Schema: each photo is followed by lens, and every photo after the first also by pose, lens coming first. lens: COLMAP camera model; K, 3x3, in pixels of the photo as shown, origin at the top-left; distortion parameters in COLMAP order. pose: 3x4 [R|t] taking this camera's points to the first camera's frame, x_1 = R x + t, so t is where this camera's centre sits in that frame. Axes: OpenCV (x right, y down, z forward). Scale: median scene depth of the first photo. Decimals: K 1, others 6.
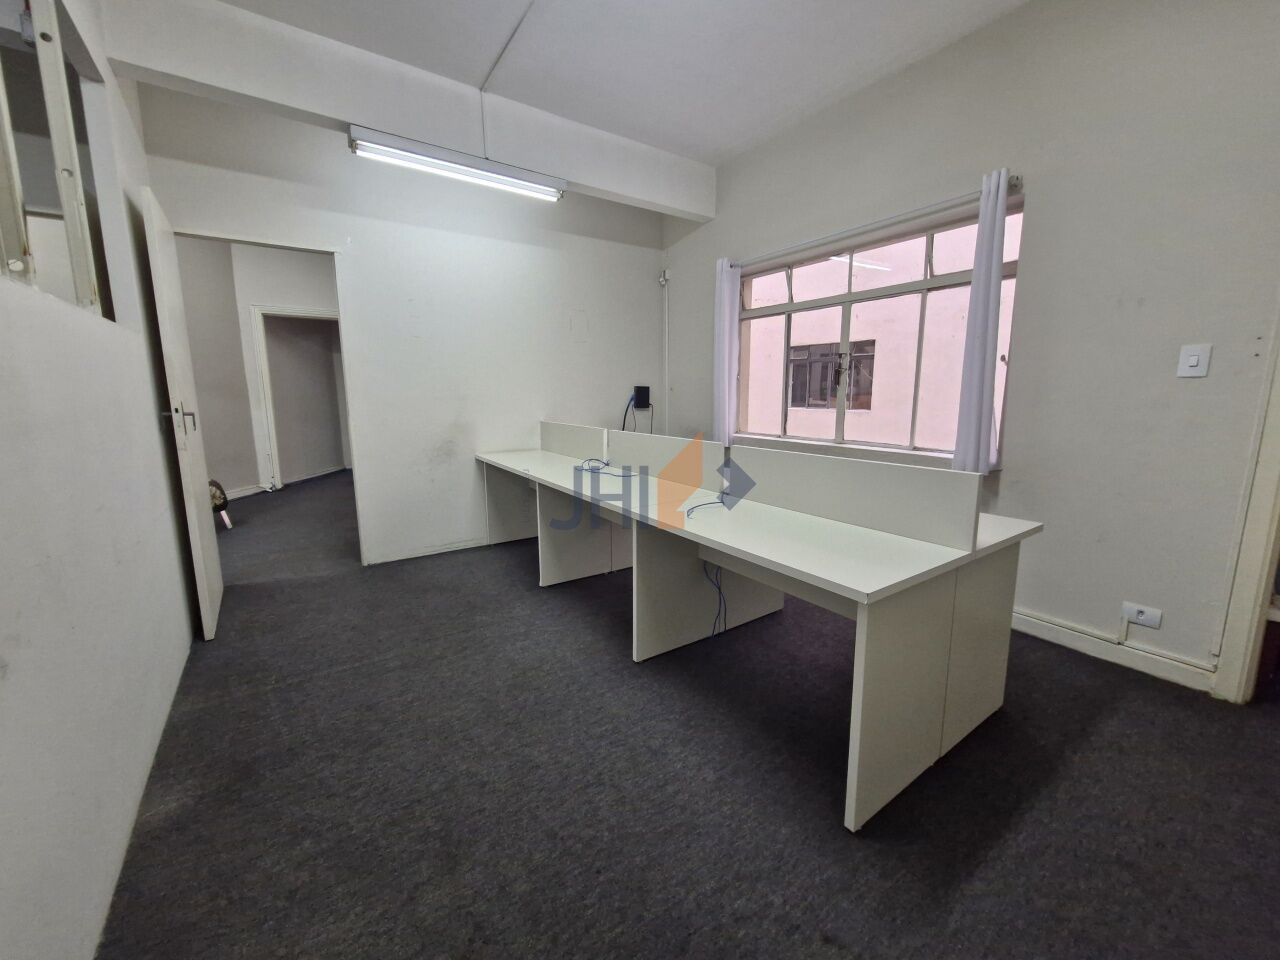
lens RADIAL K [[498.6, 0, 645.0], [0, 498.6, 466.8], [0, 0, 1]] dist [0.001776, -0.000835]
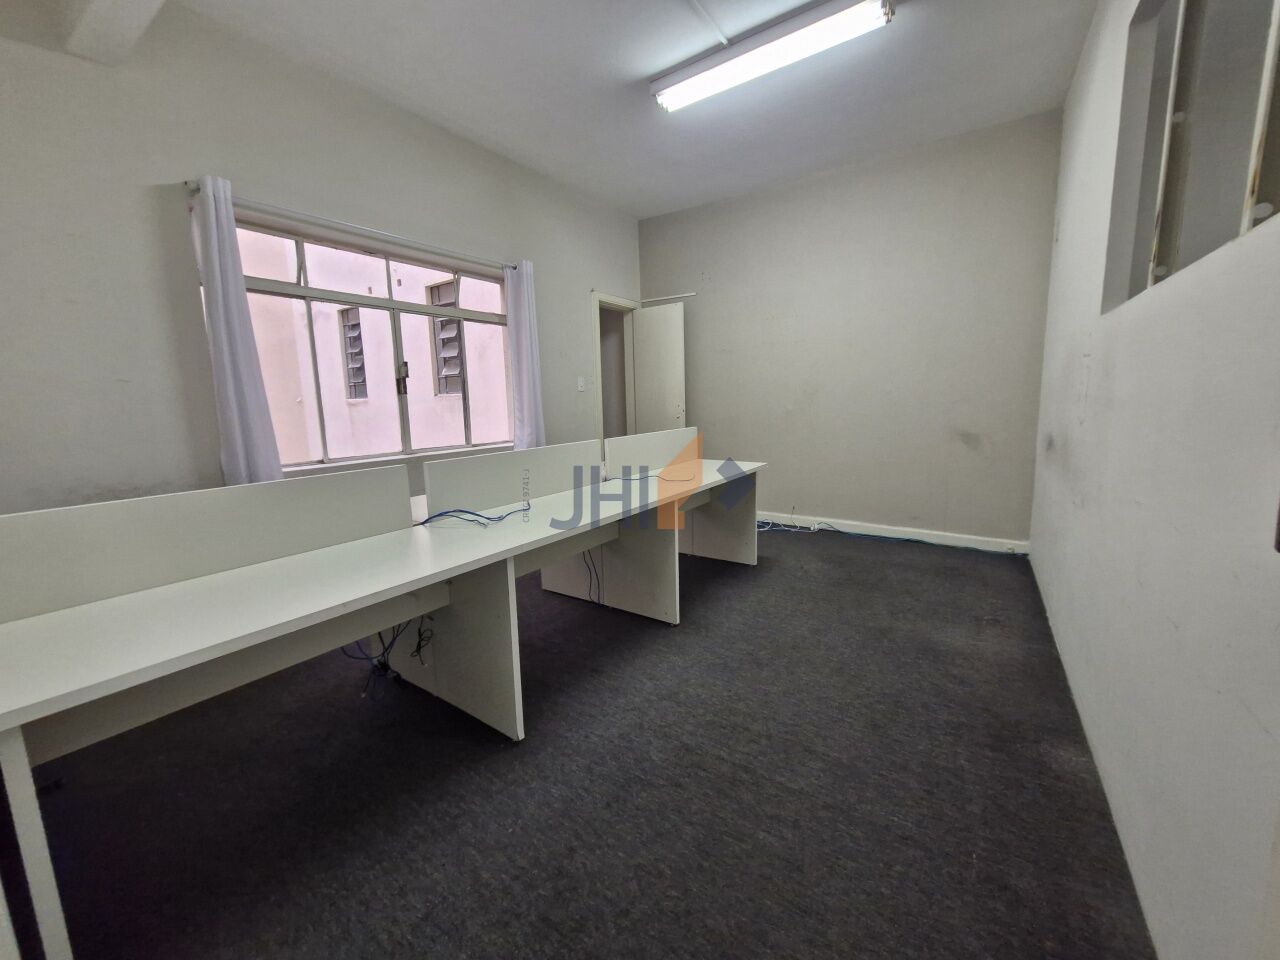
lens RADIAL K [[512.3, 0, 640.0], [0, 512.3, 480.0], [0, 0, 1]] dist [-0.002625, -0.000465]
pose [[-0.358275, -0.130642, 0.924431, -0.971355], [0.166910, 0.965246, 0.201098, -0.176239], [-0.918575, 0.226345, -0.324018, 1.286062]]
